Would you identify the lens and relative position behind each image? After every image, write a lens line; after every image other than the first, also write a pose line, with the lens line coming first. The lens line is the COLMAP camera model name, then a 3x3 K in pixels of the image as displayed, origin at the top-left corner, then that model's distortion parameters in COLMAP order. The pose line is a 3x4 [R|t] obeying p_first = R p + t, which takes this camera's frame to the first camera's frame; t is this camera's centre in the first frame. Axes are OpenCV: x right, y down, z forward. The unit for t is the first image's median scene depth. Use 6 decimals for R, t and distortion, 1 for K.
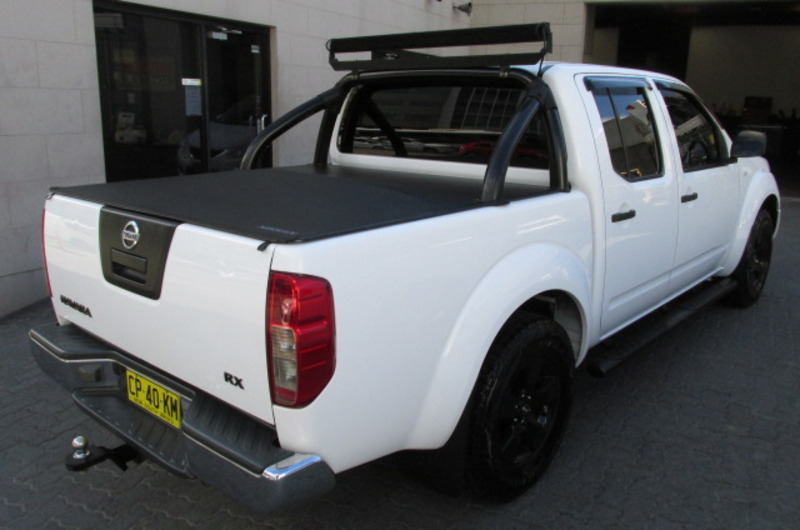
lens RADIAL K [[694.0, 0, 411.6], [0, 694.0, 265.5], [0, 0, 1]] dist [-0.018329, 0.006806]
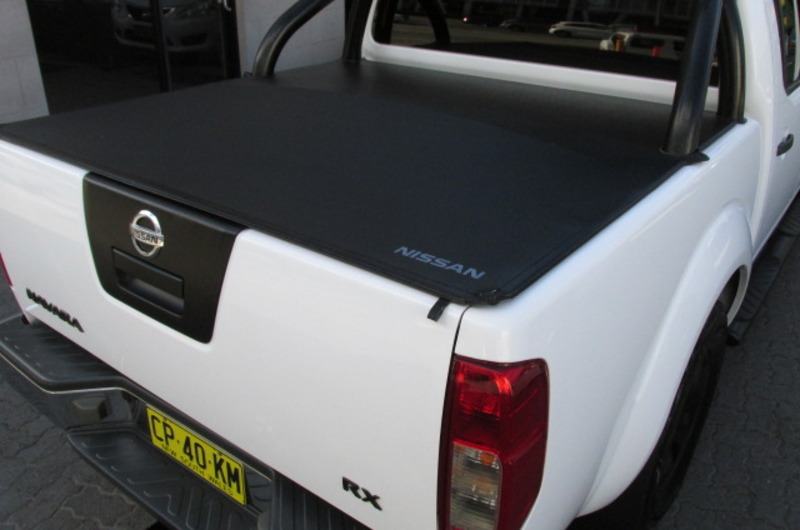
lens RADIAL K [[680.0, 0, 402.5], [0, 680.0, 272.8], [0, 0, 1]] dist [0.005643, 0.007298]
pose [[0.996997, -0.030263, 0.071279, -0.208181], [0.013589, 0.974564, 0.223696, -0.132456], [-0.076235, -0.222055, 0.972049, 0.360383]]
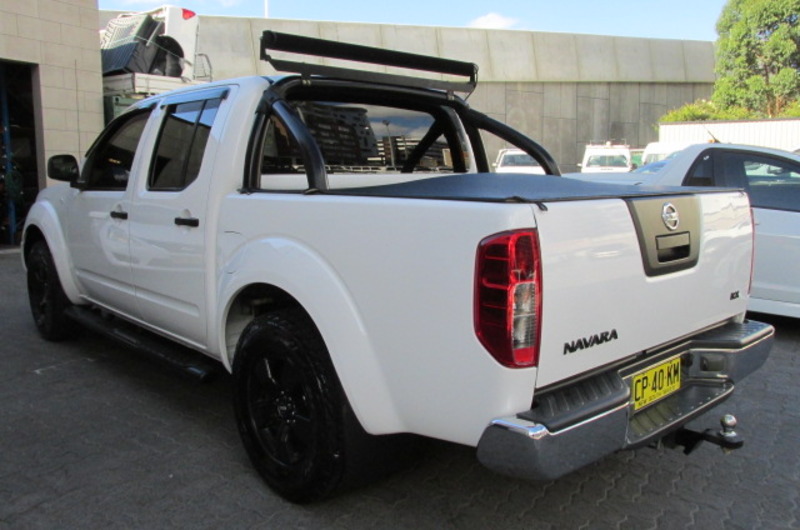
lens RADIAL K [[694.0, 0, 411.6], [0, 694.0, 265.5], [0, 0, 1]] dist [-0.018329, 0.006806]
pose [[0.069227, -0.138399, 0.987954, -1.351386], [0.243021, 0.962835, 0.117851, -0.174052], [-0.967548, 0.231935, 0.100288, 1.193827]]
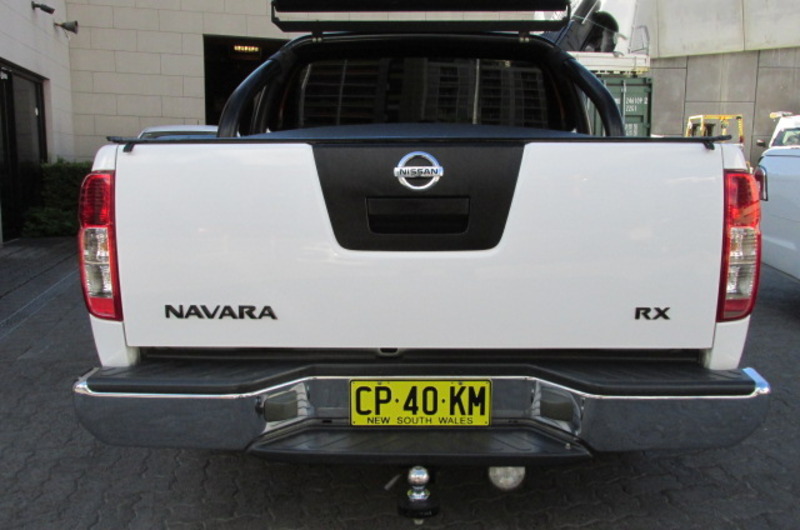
lens RADIAL K [[702.8, 0, 411.3], [0, 702.8, 262.2], [0, 0, 1]] dist [-0.035858, 0.002808]
pose [[0.751318, -0.101468, 0.652093, -0.838054], [0.159899, 0.986656, -0.030702, 0.066392], [-0.640277, 0.127336, 0.757517, 0.426792]]
